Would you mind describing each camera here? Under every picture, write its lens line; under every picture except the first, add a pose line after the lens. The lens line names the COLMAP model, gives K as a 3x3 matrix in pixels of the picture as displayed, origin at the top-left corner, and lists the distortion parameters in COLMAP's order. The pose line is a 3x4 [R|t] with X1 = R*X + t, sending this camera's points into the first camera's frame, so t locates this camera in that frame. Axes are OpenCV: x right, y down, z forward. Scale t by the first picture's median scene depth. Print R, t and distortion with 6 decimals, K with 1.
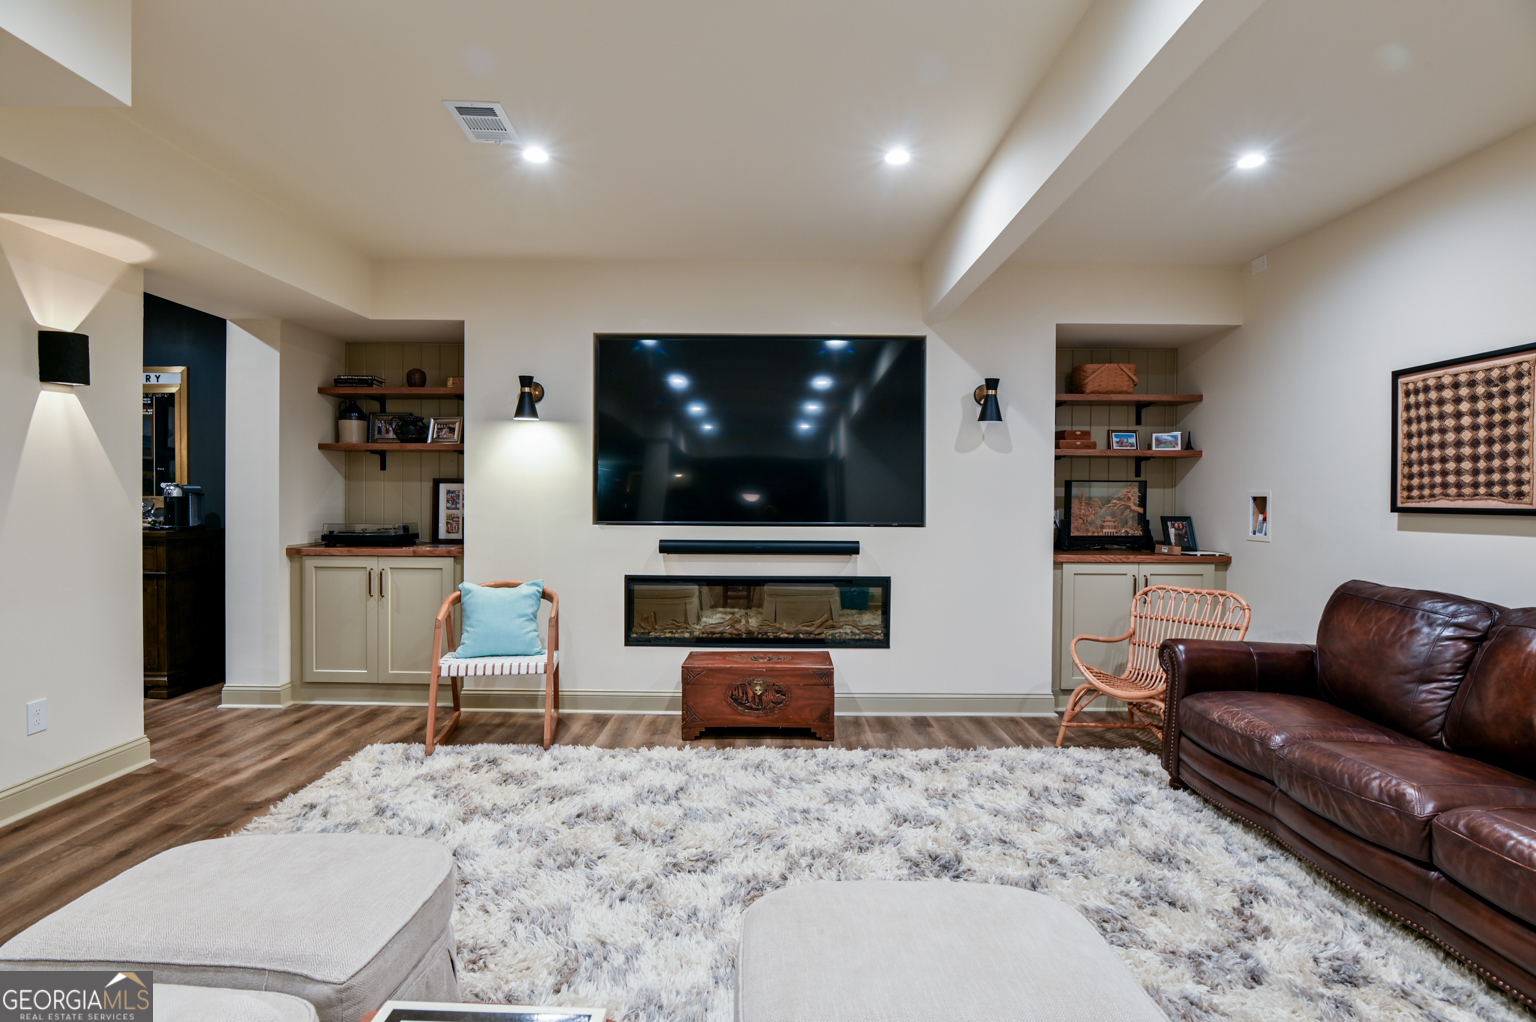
lens RADIAL K [[748.0, 0, 768.0], [0, 748.0, 511.0], [0, 0, 1]] dist [-0.021550, -0.001375]
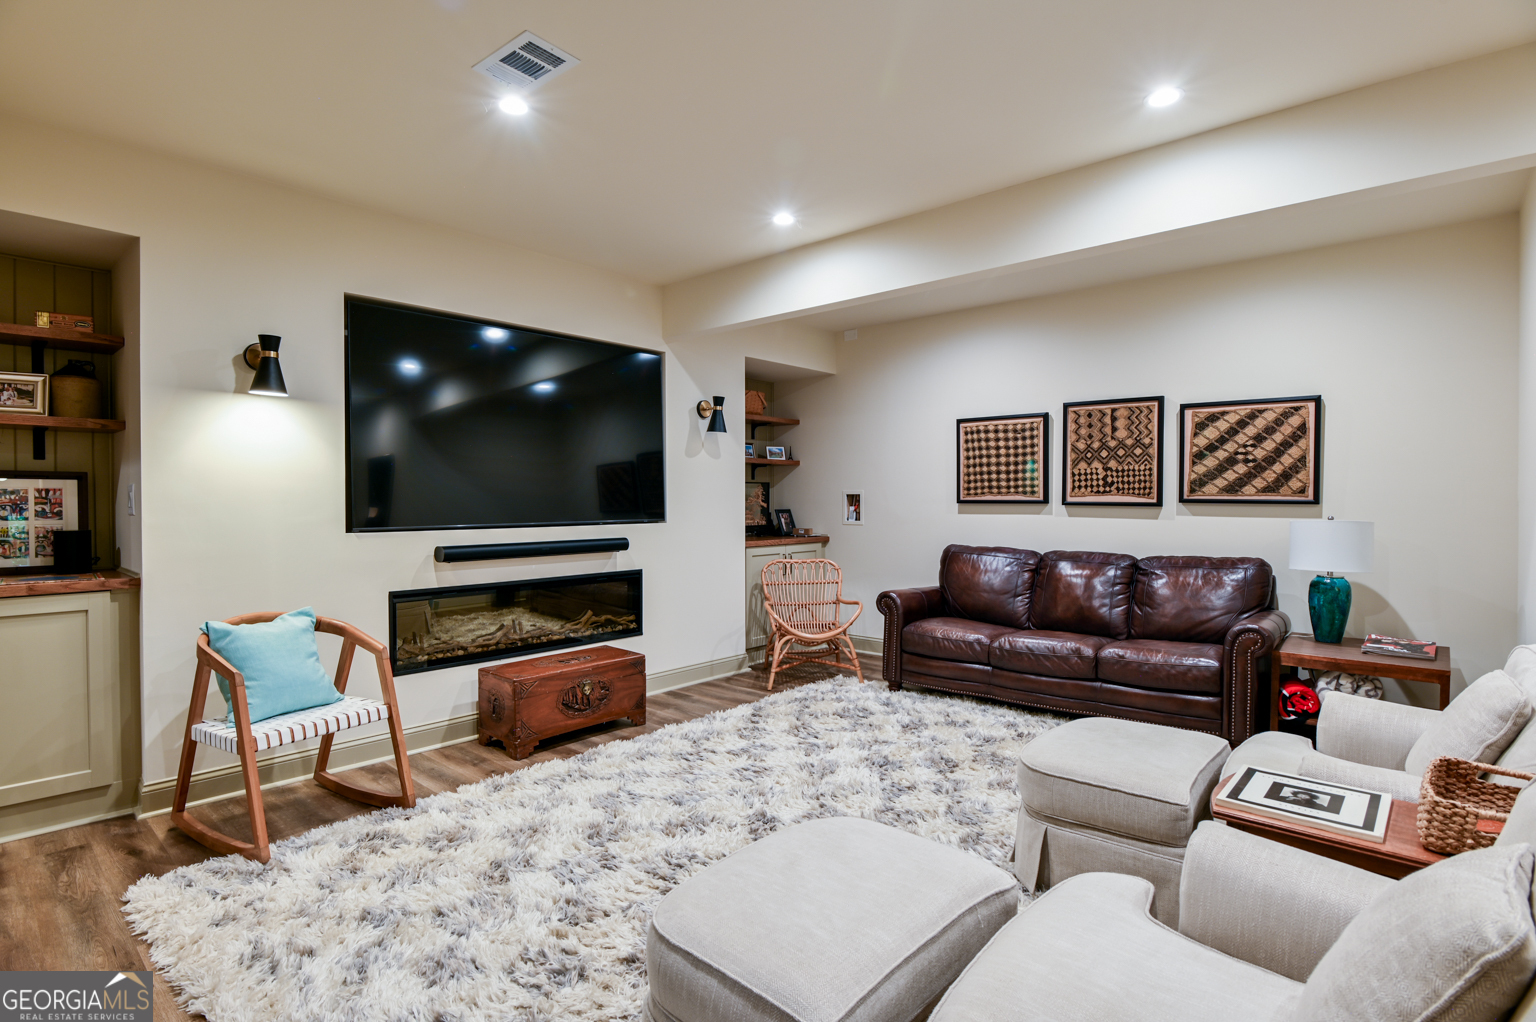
lens RADIAL K [[748.0, 0, 768.0], [0, 748.0, 511.0], [0, 0, 1]] dist [-0.021550, -0.001375]
pose [[0.667106, -0.020265, 0.744687, -0.738082], [0.019165, 0.999766, 0.010038, -0.005956], [-0.744716, 0.007576, 0.667338, 0.191310]]
